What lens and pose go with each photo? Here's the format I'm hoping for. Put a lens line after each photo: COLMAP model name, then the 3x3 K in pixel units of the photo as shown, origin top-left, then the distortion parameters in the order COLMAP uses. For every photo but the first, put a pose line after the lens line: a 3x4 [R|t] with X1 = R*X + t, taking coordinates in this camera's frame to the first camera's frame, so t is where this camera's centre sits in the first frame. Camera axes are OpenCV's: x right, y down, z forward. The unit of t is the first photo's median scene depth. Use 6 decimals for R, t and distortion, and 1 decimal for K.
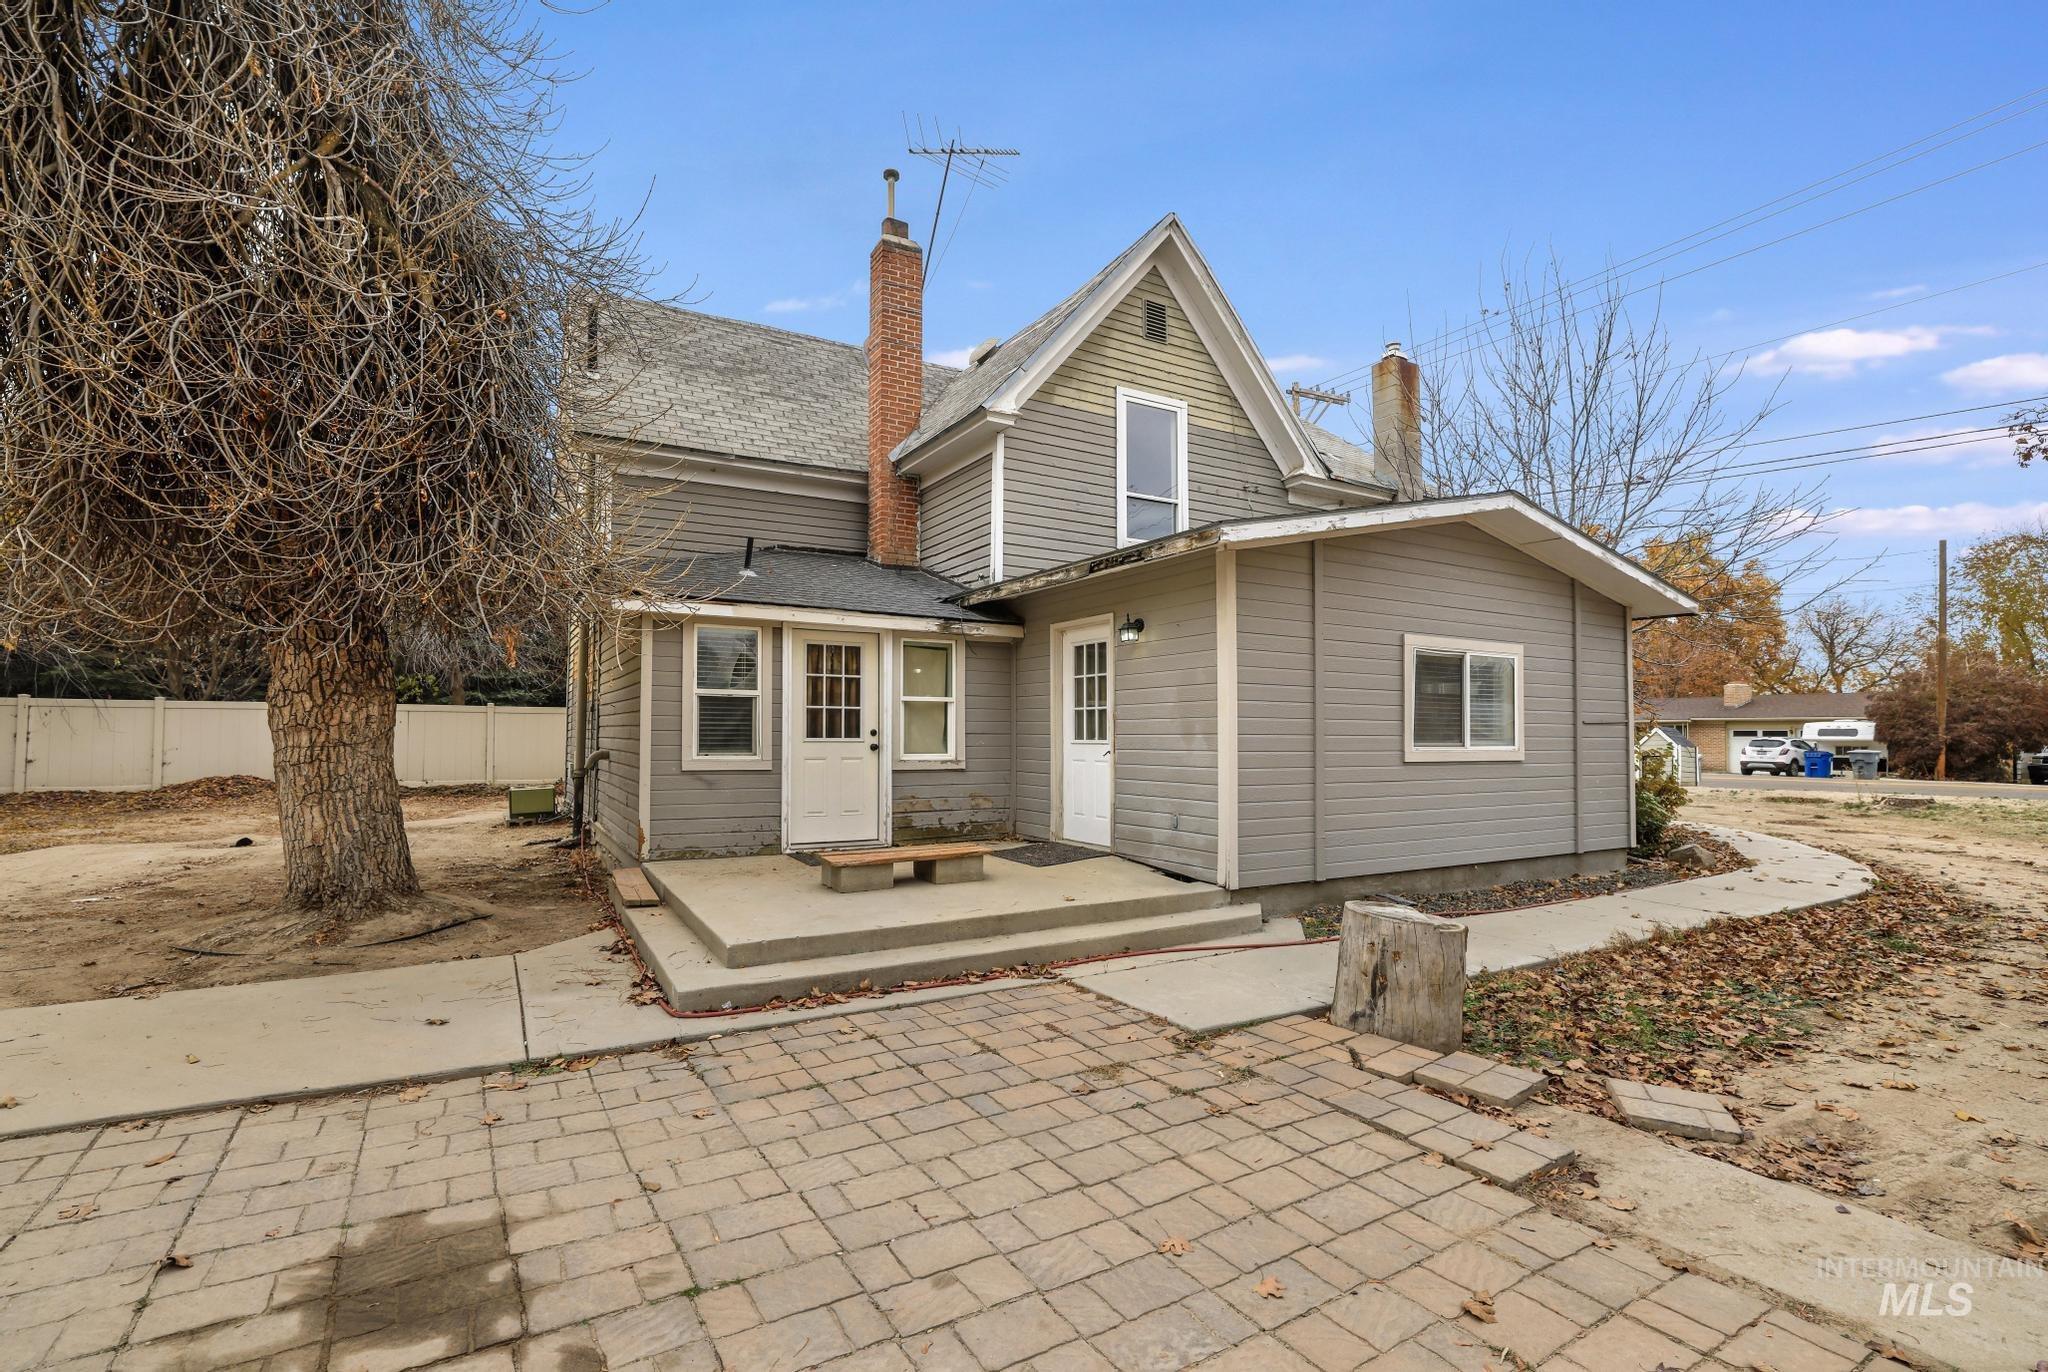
lens RADIAL K [[925.1, 0, 1018.4], [0, 925.1, 716.1], [0, 0, 1]] dist [0.001593, 0.000579]
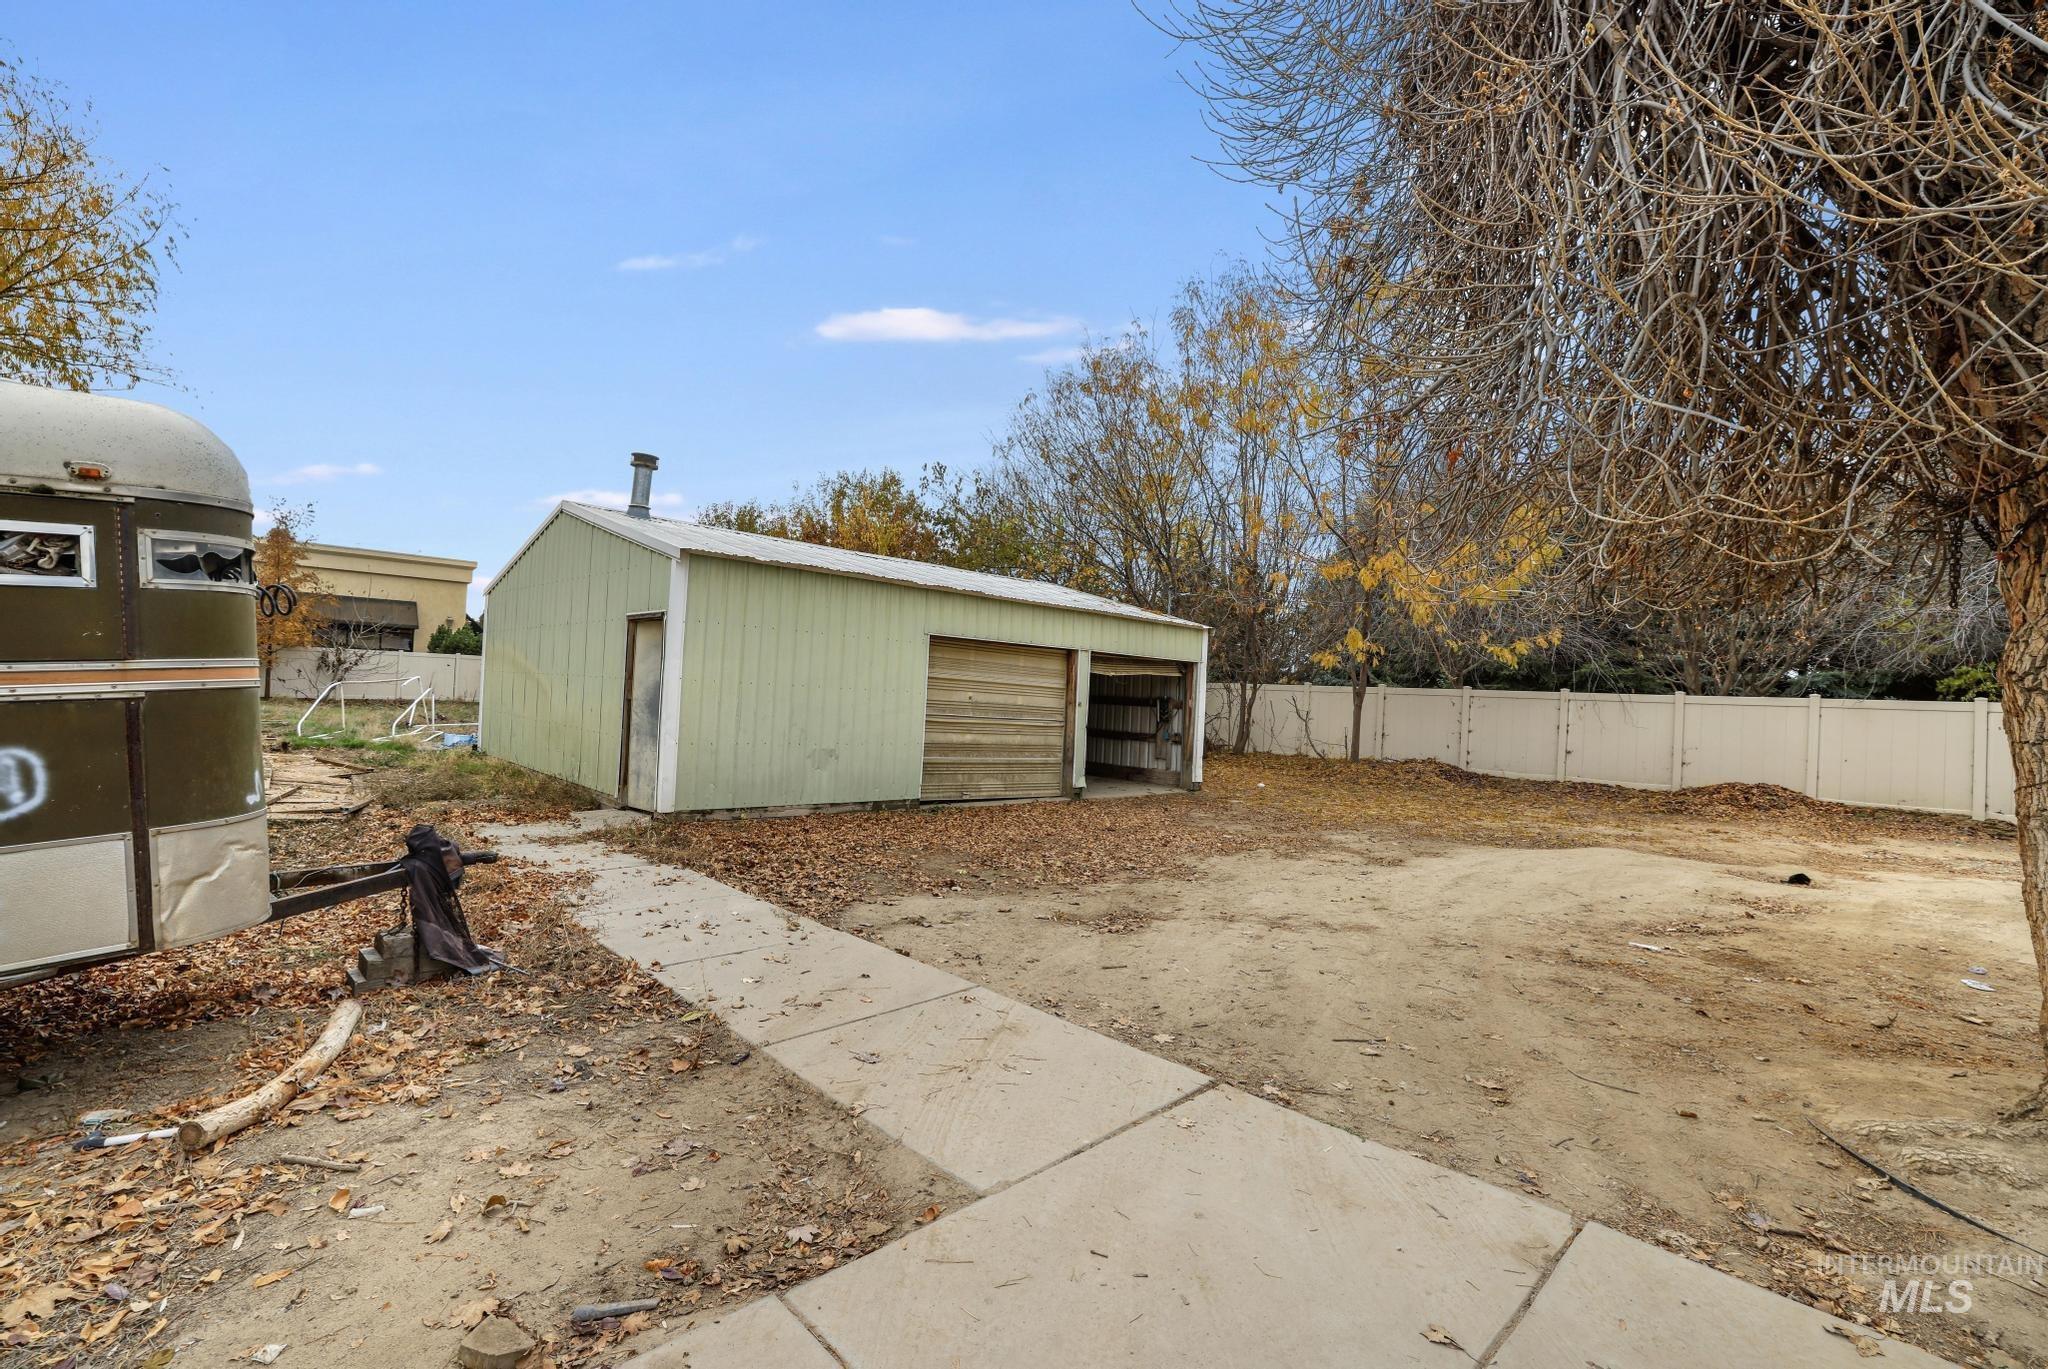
lens RADIAL K [[925.1, 0, 1027.1], [0, 925.1, 686.1], [0, 0, 1]] dist [0.001593, 0.000579]
pose [[0.230548, -0.007122, -0.973035, -0.183877], [-0.026206, 0.999565, -0.013525, 0.004040], [0.972708, 0.028618, 0.230261, 0.156719]]
